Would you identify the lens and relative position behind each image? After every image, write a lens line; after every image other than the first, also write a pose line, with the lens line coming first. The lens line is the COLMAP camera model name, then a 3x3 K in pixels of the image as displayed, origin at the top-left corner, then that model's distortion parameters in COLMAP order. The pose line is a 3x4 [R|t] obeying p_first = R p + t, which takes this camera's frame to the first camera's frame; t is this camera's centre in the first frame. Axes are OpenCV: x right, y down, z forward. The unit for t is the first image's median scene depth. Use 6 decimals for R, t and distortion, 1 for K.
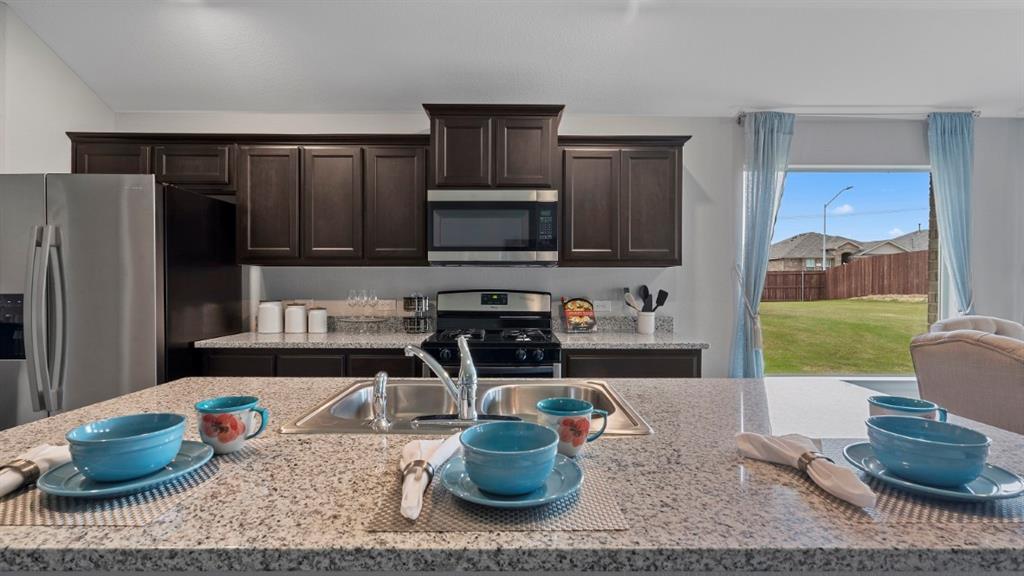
lens RADIAL K [[482.1, 0, 512.0], [0, 482.1, 288.0], [0, 0, 1]] dist [-0.001175, 0.000248]
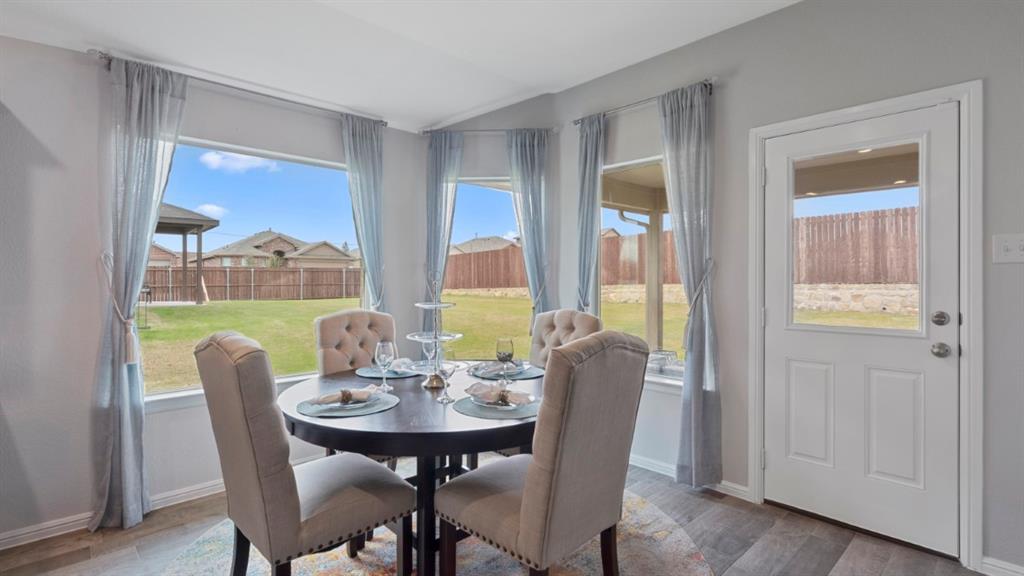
lens RADIAL K [[490.9, 0, 508.1], [0, 490.9, 281.1], [0, 0, 1]] dist [0.004120, 0.000466]
pose [[0.729808, -0.002417, 0.683648, 0.414694], [0.007766, 0.999959, -0.004756, 0.002352], [-0.683608, 0.008780, 0.729797, -0.000600]]
